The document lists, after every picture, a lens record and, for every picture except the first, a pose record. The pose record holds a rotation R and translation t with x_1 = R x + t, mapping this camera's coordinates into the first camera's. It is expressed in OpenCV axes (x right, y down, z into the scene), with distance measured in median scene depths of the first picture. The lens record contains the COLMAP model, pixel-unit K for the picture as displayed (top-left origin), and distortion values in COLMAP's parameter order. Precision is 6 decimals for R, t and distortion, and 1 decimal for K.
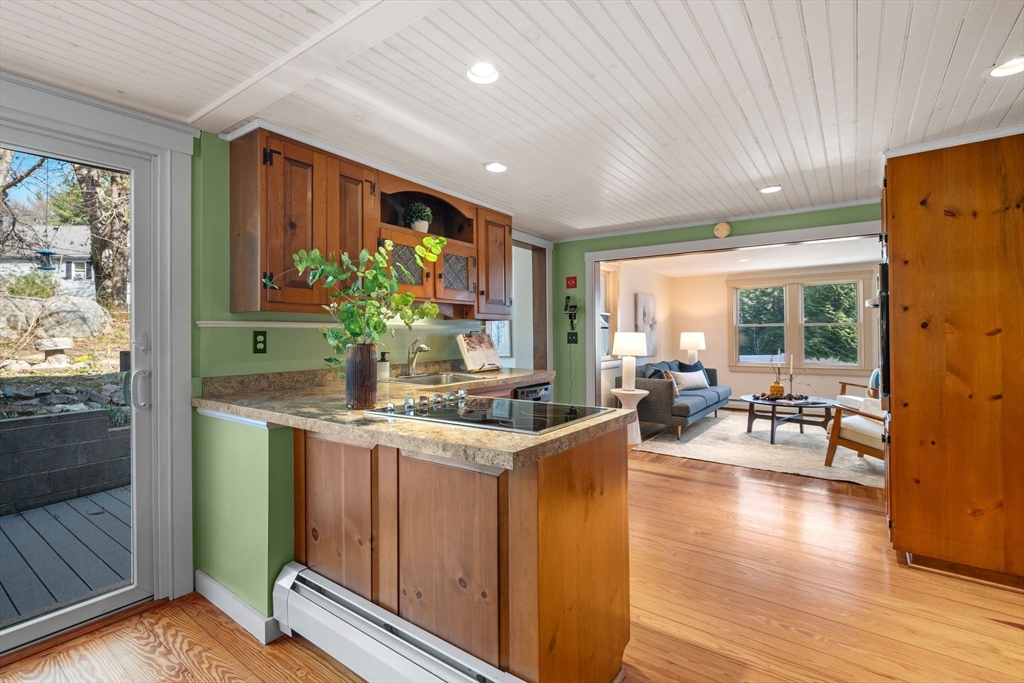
lens RADIAL K [[467.7, 0, 513.4], [0, 467.7, 332.2], [0, 0, 1]] dist [0.003065, 0.000475]
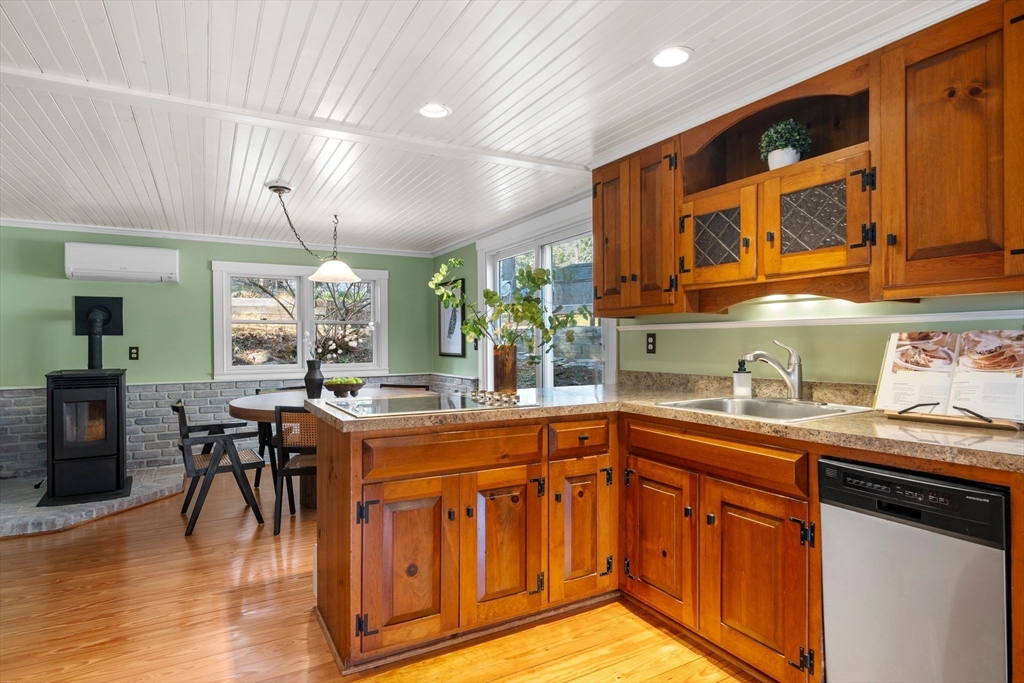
lens RADIAL K [[562.6, 0, 507.9], [0, 562.6, 343.0], [0, 0, 1]] dist [-0.000175, -0.000636]
pose [[-0.425259, 0.007286, -0.905042, 0.949968], [0.011915, 0.999926, 0.002451, 0.014931], [0.904993, -0.009741, -0.425314, 1.484587]]
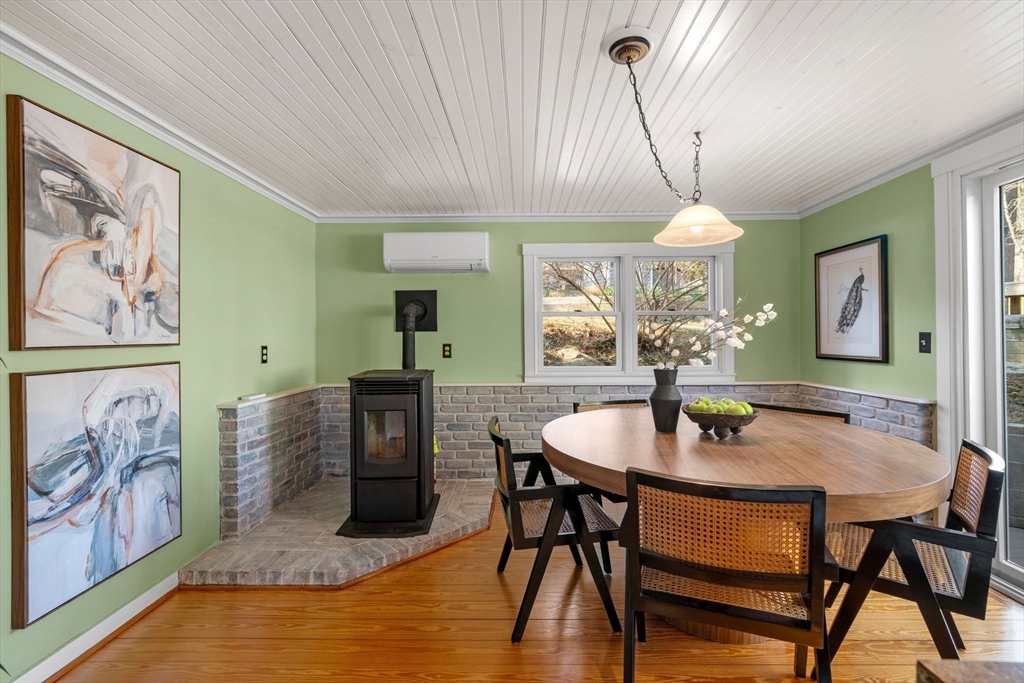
lens RADIAL K [[448.0, 0, 511.1], [0, 448.0, 338.0], [0, 0, 1]] dist [0.000070, 0.000029]
pose [[-0.820928, 0.008399, -0.570970, 0.246668], [0.012164, 0.999922, -0.002782, 0.003417], [0.570902, -0.009229, -0.820966, 0.594433]]
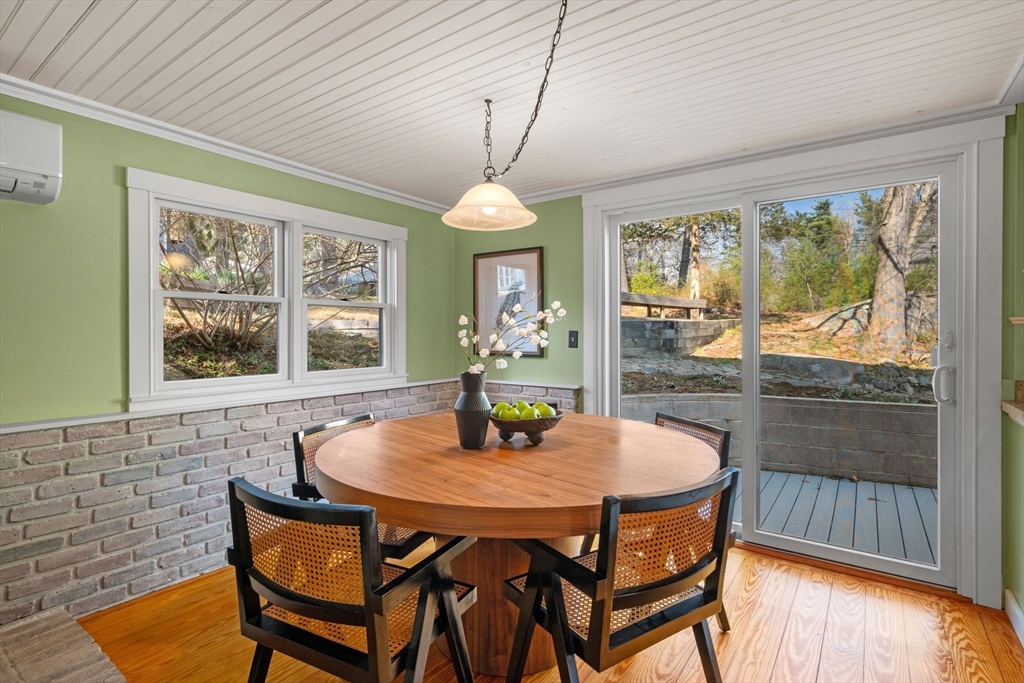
lens RADIAL K [[506.0, 0, 510.2], [0, 506.0, 333.9], [0, 0, 1]] dist [-0.003933, -0.000281]
pose [[0.002817, 0.005930, -0.999978, 0.322766], [0.005124, 0.999969, 0.005944, -0.003147], [0.999983, -0.005141, 0.002786, 0.030761]]
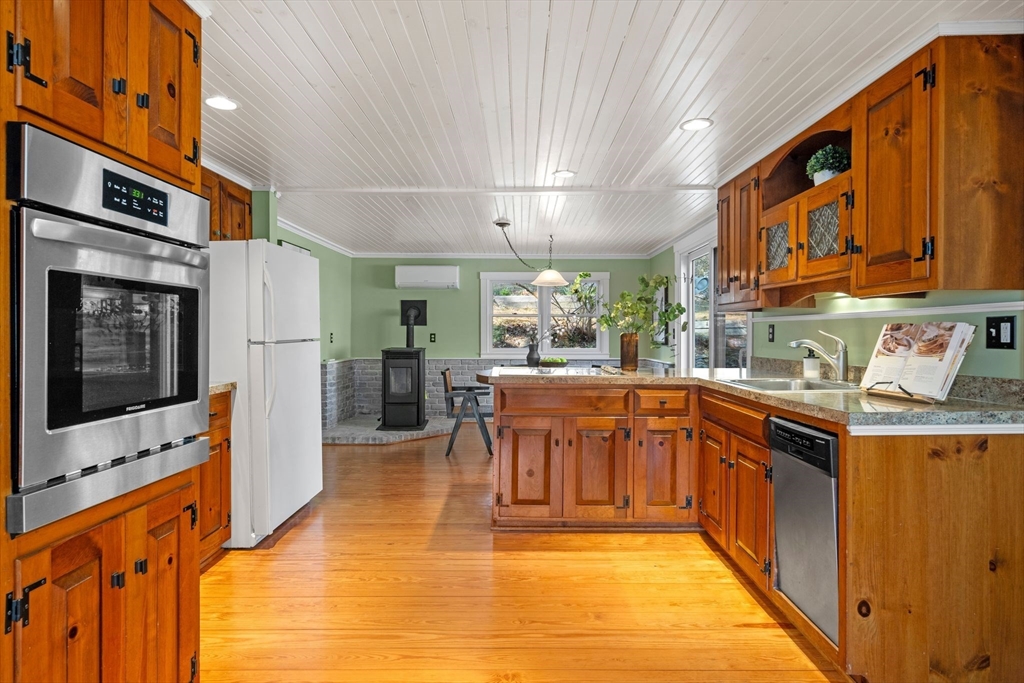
lens RADIAL K [[553.2, 0, 509.8], [0, 553.2, 333.4], [0, 0, 1]] dist [0.000505, 0.000392]
pose [[-0.816396, 0.002032, -0.577489, 1.071190], [0.003568, 0.999992, -0.001526, 0.025218], [0.577482, -0.003307, -0.816397, 2.142959]]
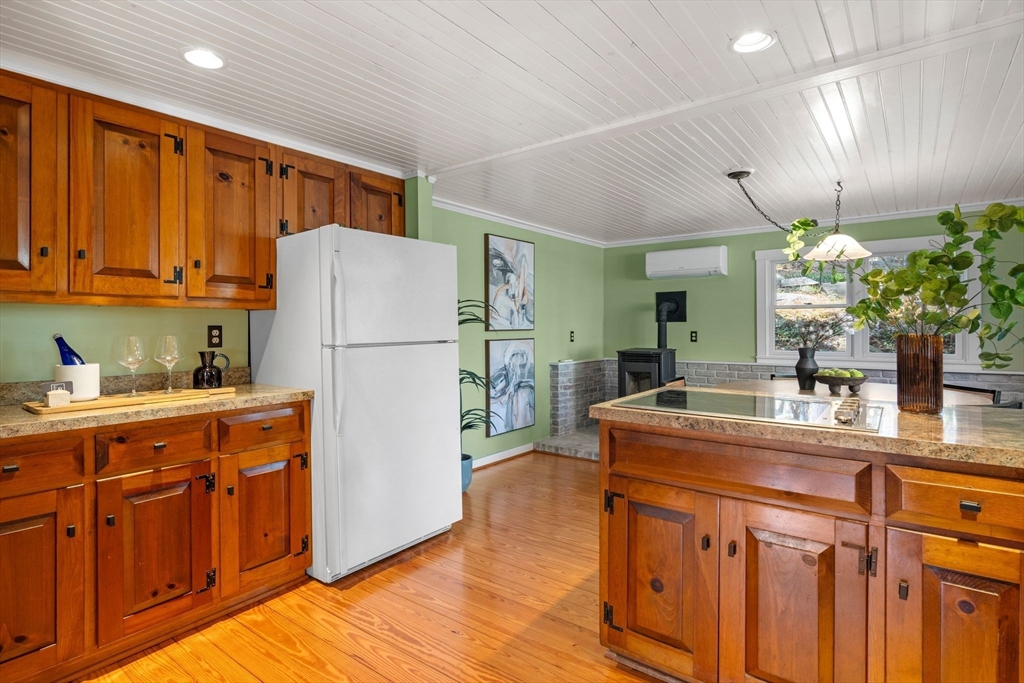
lens RADIAL K [[519.8, 0, 510.4], [0, 519.8, 330.3], [0, 0, 1]] dist [0.001190, -0.000145]
pose [[-0.999673, 0.006467, 0.024752, 0.335966], [0.006403, 0.999976, -0.002659, 0.014811], [-0.024769, -0.002500, -0.999690, 1.731091]]
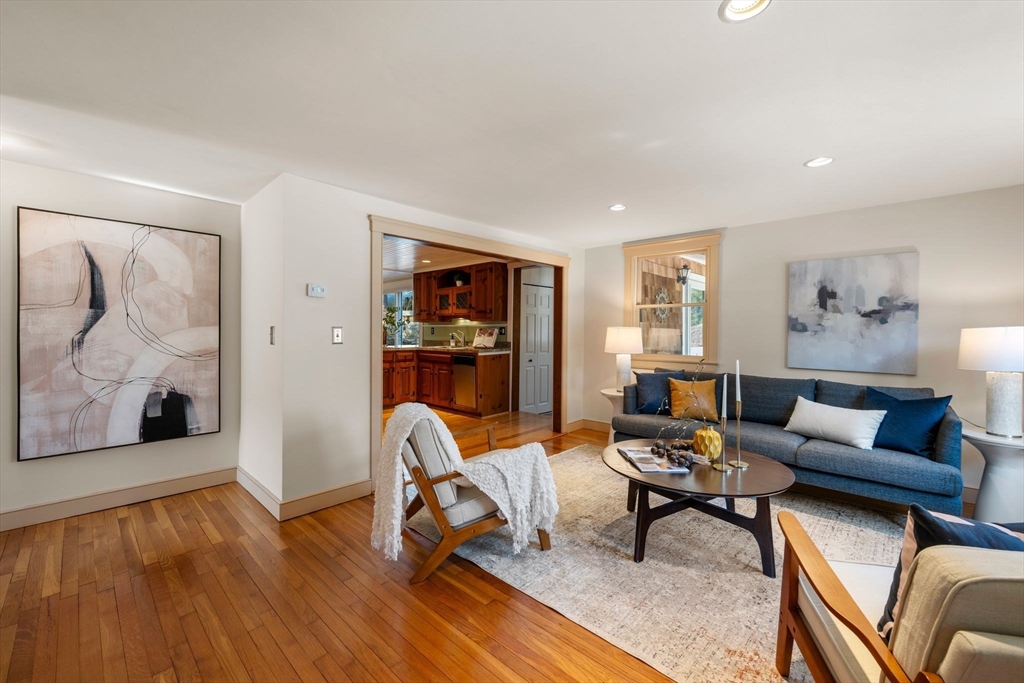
lens RADIAL K [[407.7, 0, 512.8], [0, 407.7, 337.3], [0, 0, 1]] dist [0.000597, 0.000266]
pose [[-0.124674, 0.016640, -0.992058, 2.742541], [0.000128, 0.999860, 0.016755, 0.020934], [0.992198, 0.001962, -0.124659, 2.297179]]
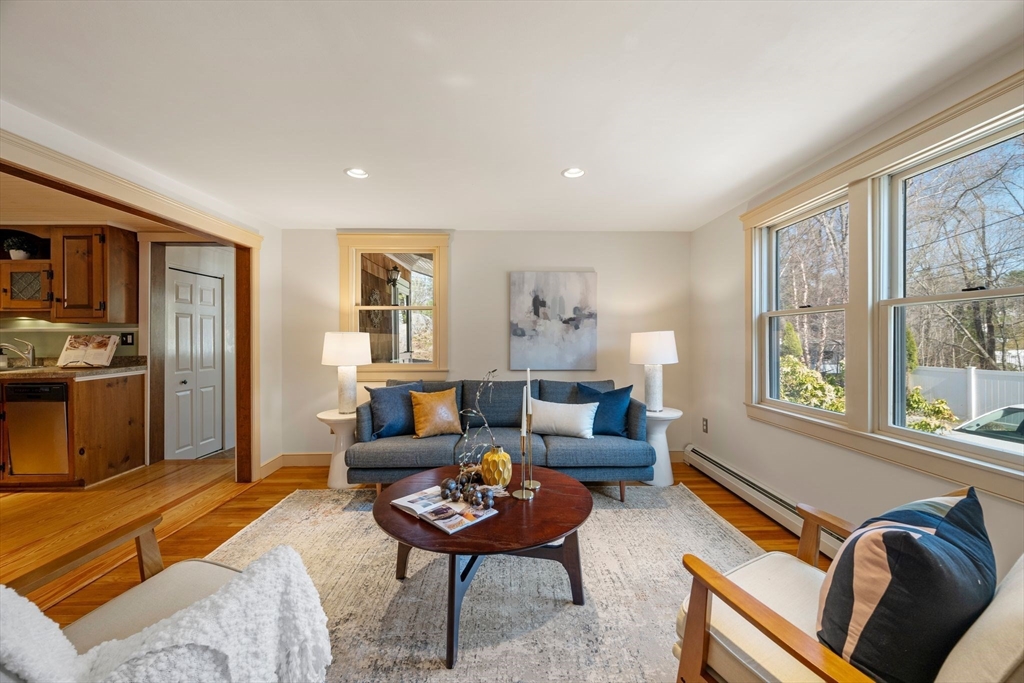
lens RADIAL K [[401.6, 0, 509.9], [0, 401.6, 339.7], [0, 0, 1]] dist [-0.000645, 0.000078]
pose [[0.599496, 0.004266, -0.800367, 2.329360], [0.007442, 0.999913, 0.010904, 0.021428], [0.800343, -0.012494, 0.599412, 2.152164]]
